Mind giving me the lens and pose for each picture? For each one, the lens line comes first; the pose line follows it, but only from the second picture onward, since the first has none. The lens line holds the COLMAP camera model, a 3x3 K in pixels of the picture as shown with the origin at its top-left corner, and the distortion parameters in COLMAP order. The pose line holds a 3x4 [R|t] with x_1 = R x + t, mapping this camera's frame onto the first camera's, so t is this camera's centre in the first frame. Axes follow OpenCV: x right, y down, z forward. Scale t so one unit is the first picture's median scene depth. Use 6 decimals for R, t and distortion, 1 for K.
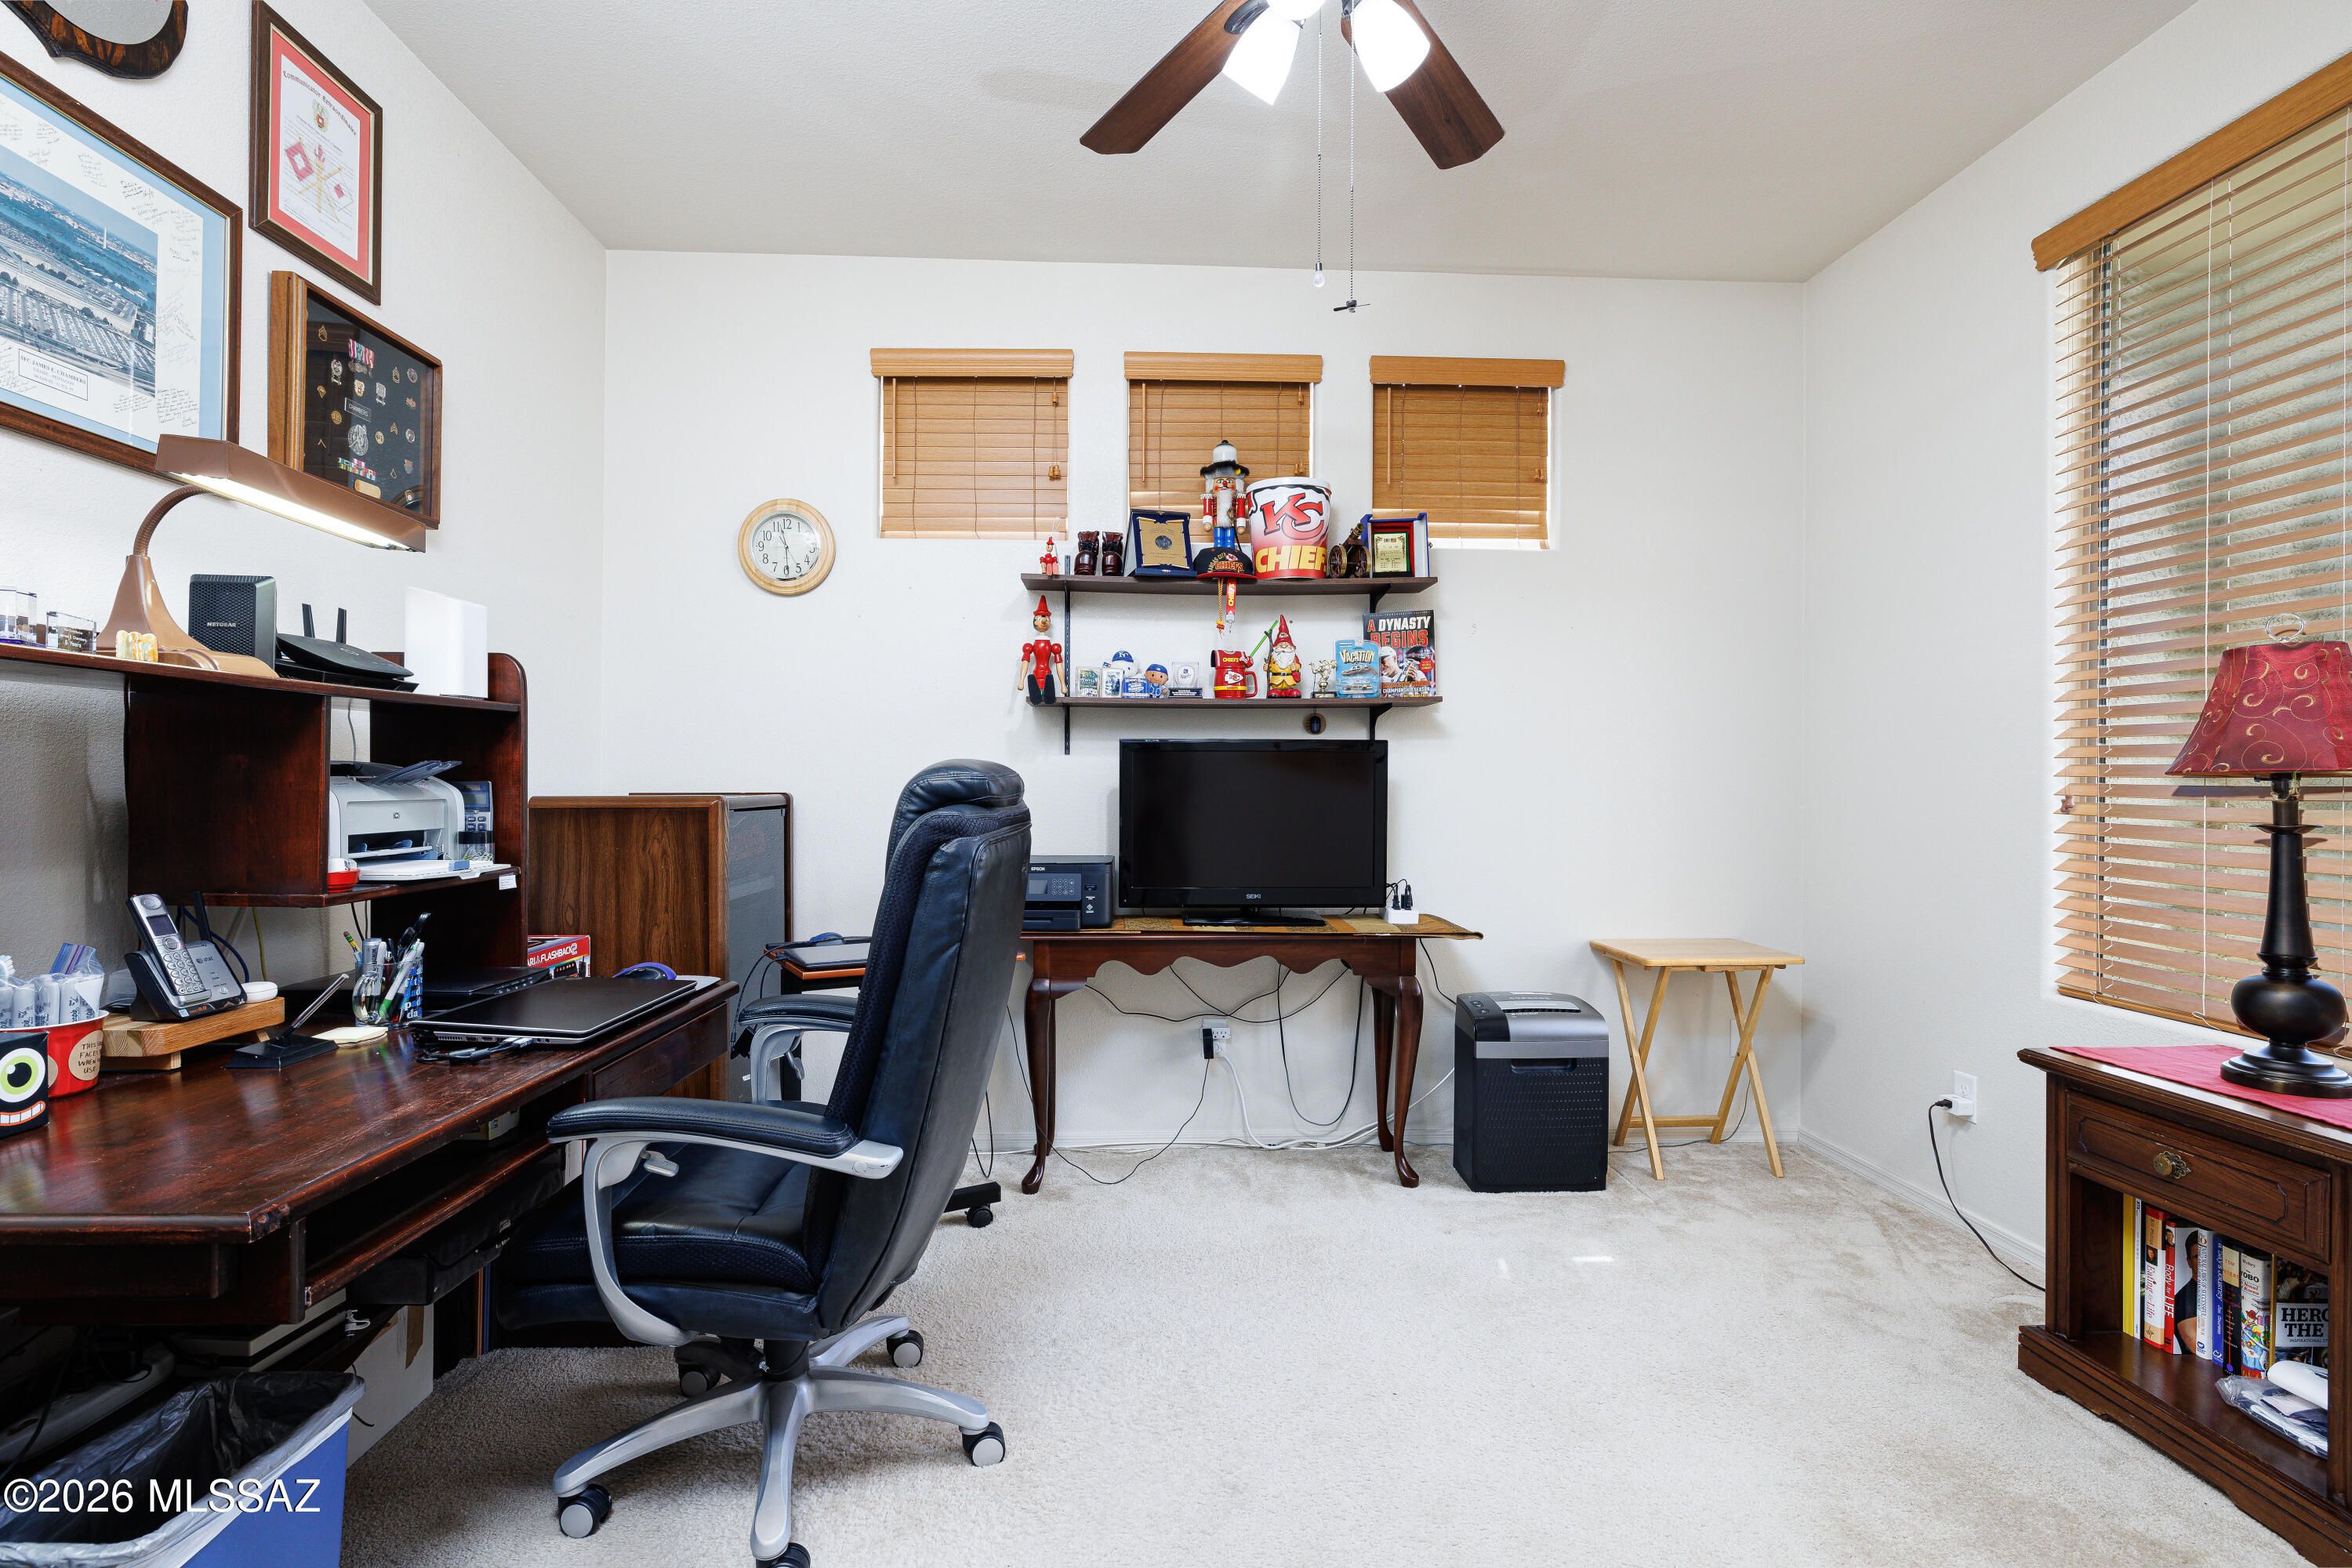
lens RADIAL K [[1159.4, 0, 1150.9], [0, 1159.4, 781.8], [0, 0, 1]] dist [-0.005992, 0.001354]
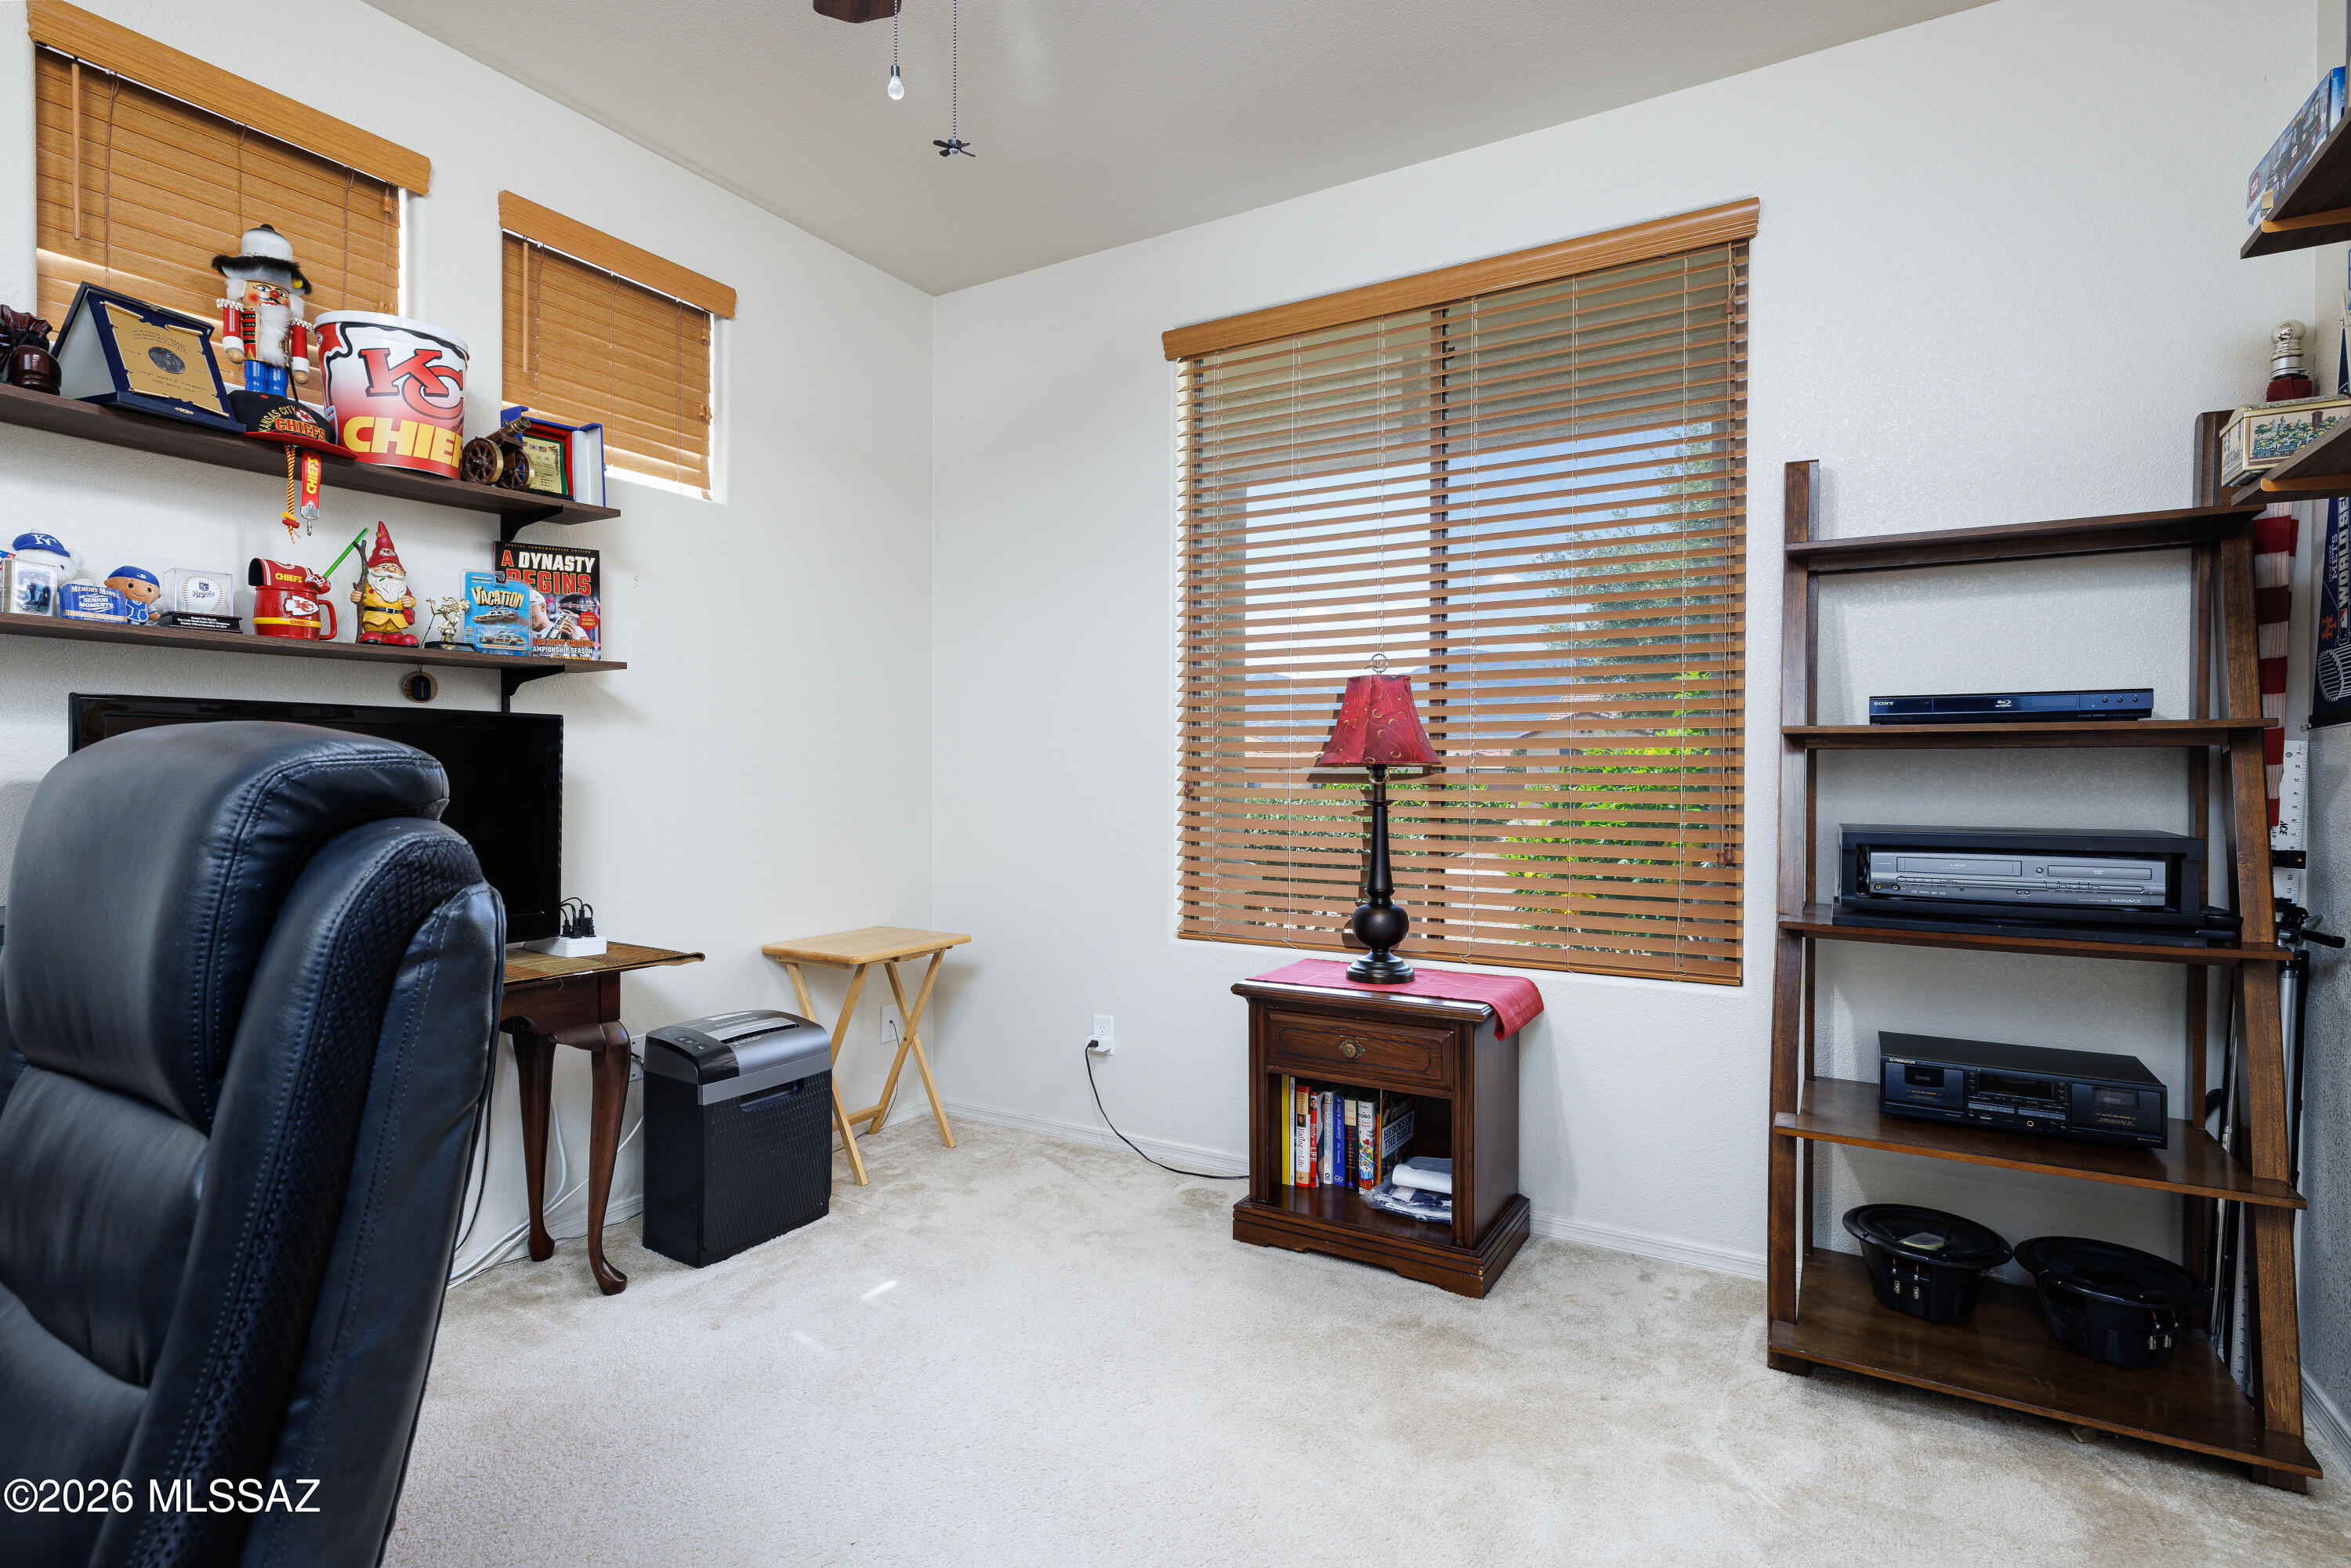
lens RADIAL K [[1158.8, 0, 1169.5], [0, 1158.8, 780.9], [0, 0, 1]] dist [-0.005992, 0.001354]
pose [[0.515862, -0.008184, 0.856633, -0.233170], [-0.001083, 0.999947, 0.010206, -0.001130], [-0.856671, -0.006193, 0.515826, 0.271627]]
